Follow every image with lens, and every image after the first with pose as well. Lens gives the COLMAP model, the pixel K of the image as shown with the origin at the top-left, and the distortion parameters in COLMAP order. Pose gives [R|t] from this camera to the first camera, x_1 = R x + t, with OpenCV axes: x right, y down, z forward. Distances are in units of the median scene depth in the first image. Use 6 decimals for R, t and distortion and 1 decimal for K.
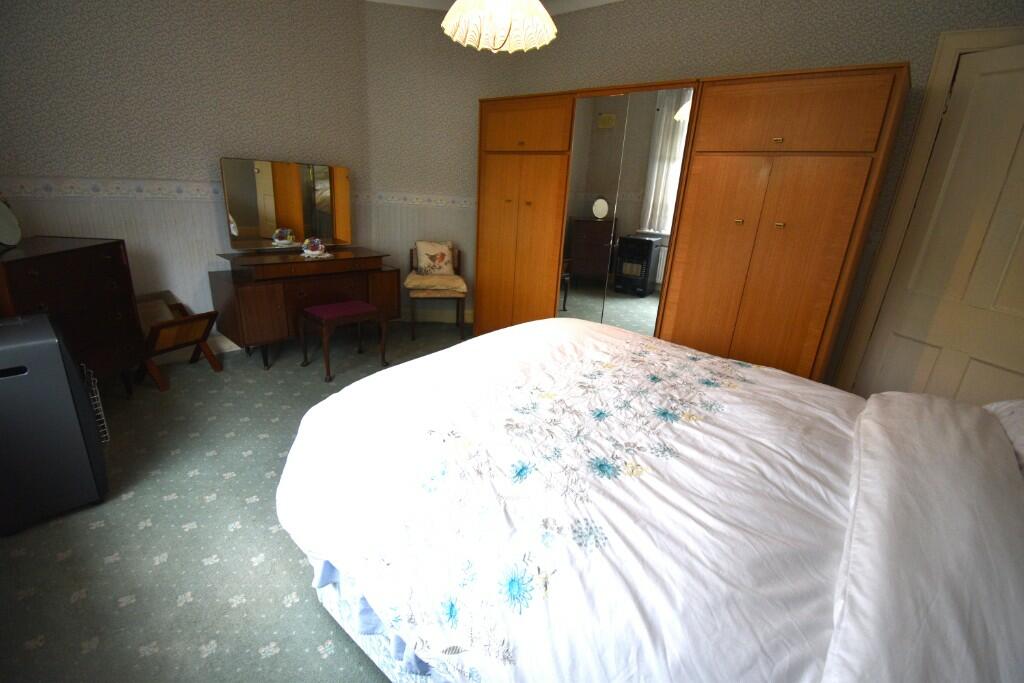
lens RADIAL K [[460.0, 0, 517.1], [0, 460.0, 336.7], [0, 0, 1]] dist [0.000326, -0.000033]
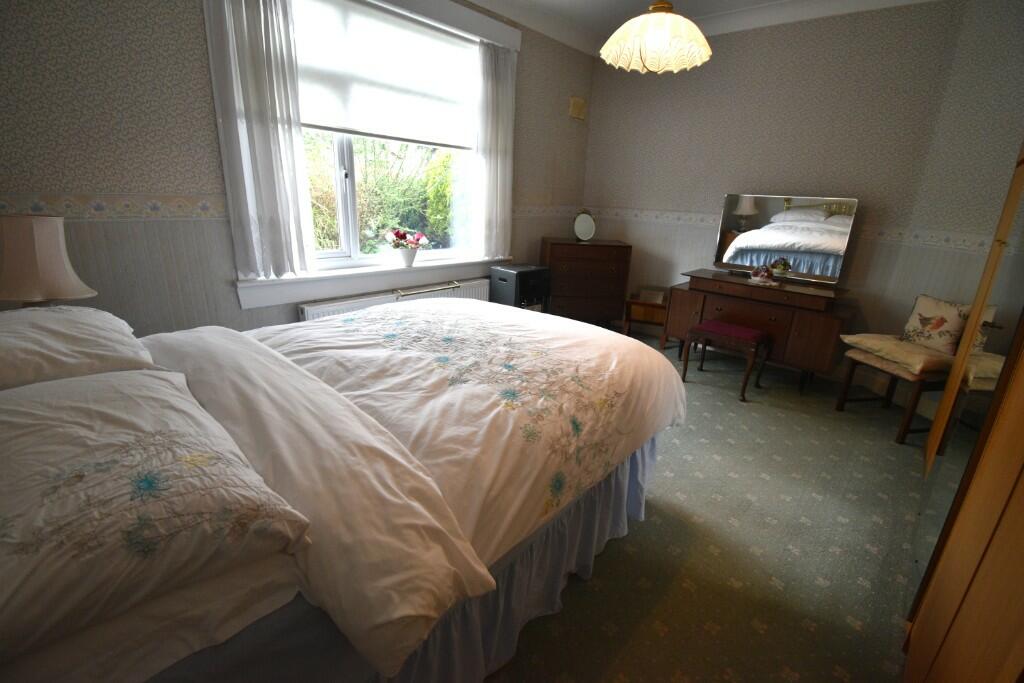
lens RADIAL K [[460.0, 0, 517.1], [0, 460.0, 336.7], [0, 0, 1]] dist [0.000326, -0.000033]
pose [[-0.001271, 0.235027, -0.971988, 0.717150], [-0.360351, 0.906579, 0.219683, -0.116571], [0.932816, 0.350536, 0.083540, 0.544773]]
